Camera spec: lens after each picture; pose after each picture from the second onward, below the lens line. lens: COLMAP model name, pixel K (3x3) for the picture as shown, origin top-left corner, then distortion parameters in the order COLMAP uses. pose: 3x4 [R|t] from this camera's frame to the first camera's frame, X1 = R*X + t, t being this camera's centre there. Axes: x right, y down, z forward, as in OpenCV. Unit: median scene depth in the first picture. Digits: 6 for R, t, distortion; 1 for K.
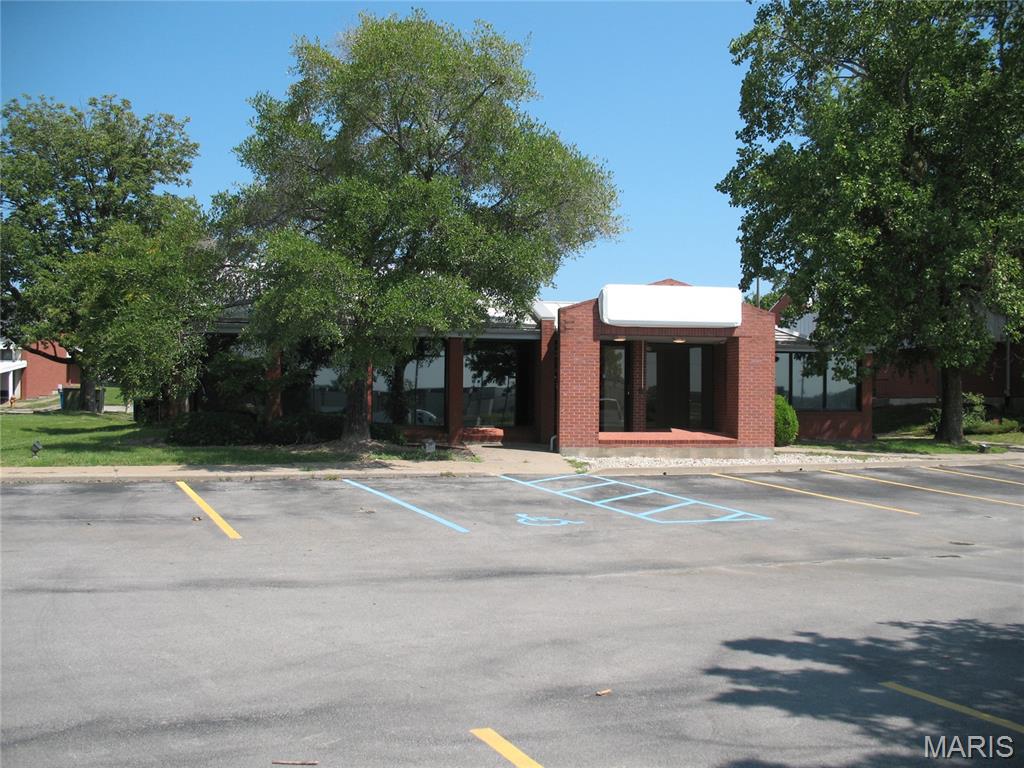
lens RADIAL K [[1054.3, 0, 512.0], [0, 1054.3, 384.0], [0, 0, 1]] dist [-0.199935, 0.243991]
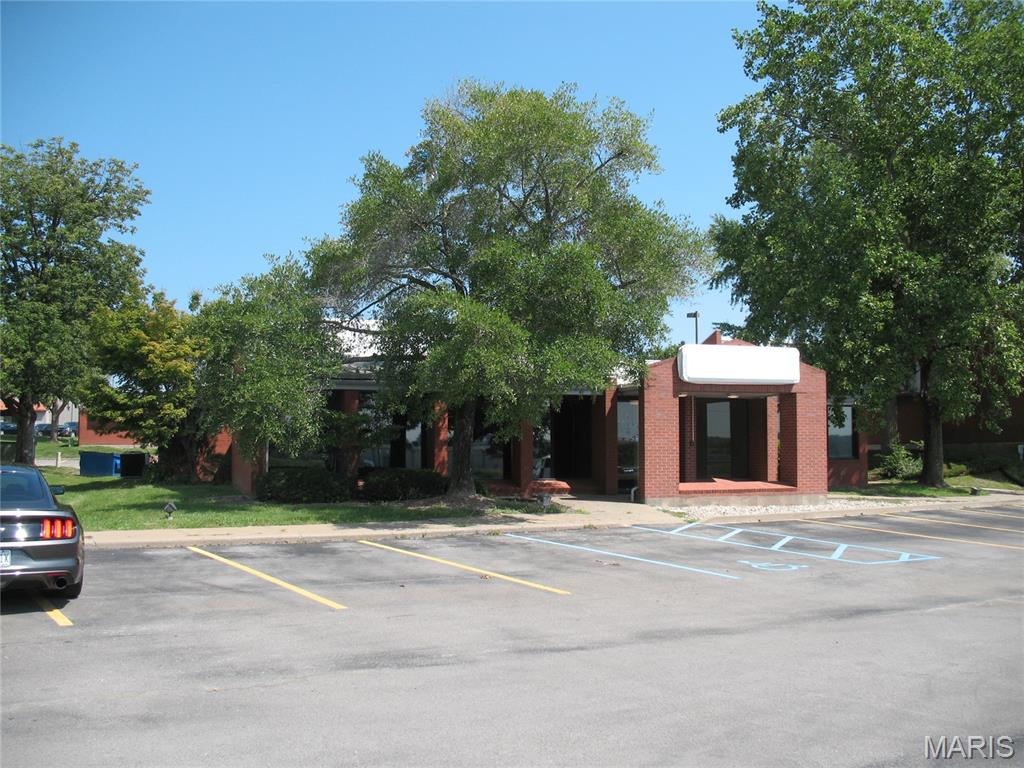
lens RADIAL K [[1054.3, 0, 512.0], [0, 1054.3, 384.0], [0, 0, 1]] dist [-0.199935, 0.243991]
pose [[0.987134, 0.000769, 0.159893, -0.247331], [0.006553, 0.998954, -0.045261, -0.007300], [-0.159761, 0.045726, 0.986096, -0.018676]]
